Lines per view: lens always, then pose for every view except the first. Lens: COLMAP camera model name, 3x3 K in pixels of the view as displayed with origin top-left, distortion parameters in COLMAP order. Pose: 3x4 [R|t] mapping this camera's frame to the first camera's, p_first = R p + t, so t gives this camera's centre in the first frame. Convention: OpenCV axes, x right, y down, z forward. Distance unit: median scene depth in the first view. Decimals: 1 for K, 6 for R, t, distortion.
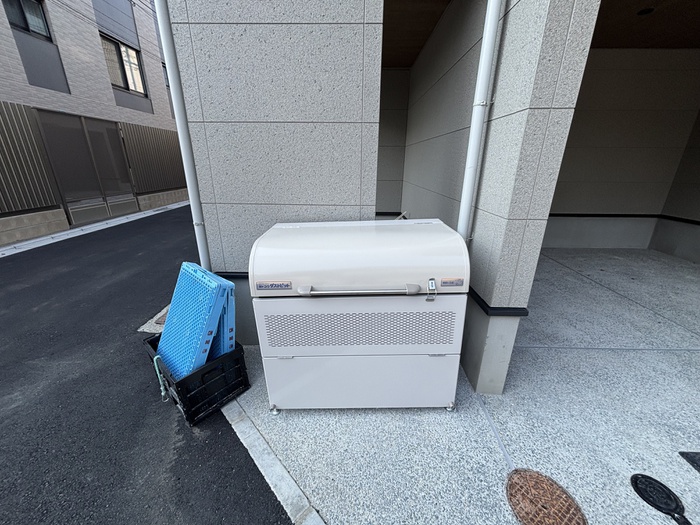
lens RADIAL K [[283.3, 0, 350.0], [0, 283.3, 262.5], [0, 0, 1]] dist [-0.000875, -0.000203]
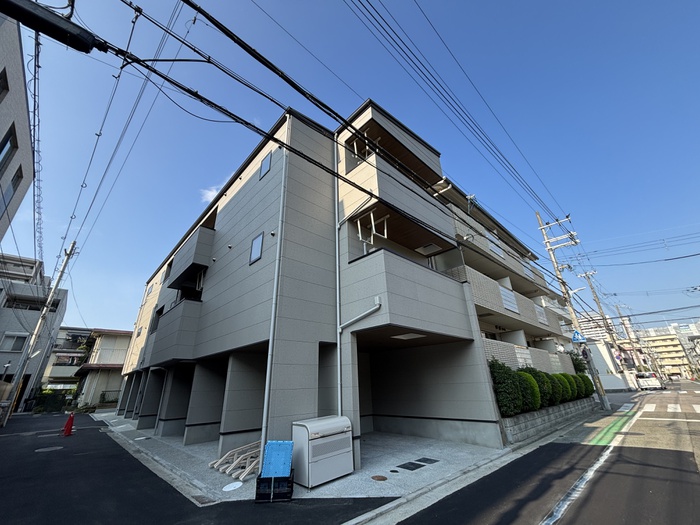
lens RADIAL K [[283.3, 0, 350.0], [0, 283.3, 262.5], [0, 0, 1]] dist [-0.000875, -0.000203]
pose [[0.709758, 0.256804, 0.655969, -2.638274], [0.265929, 0.764611, -0.587071, 0.582467], [-0.652323, 0.591119, 0.474397, -2.160352]]
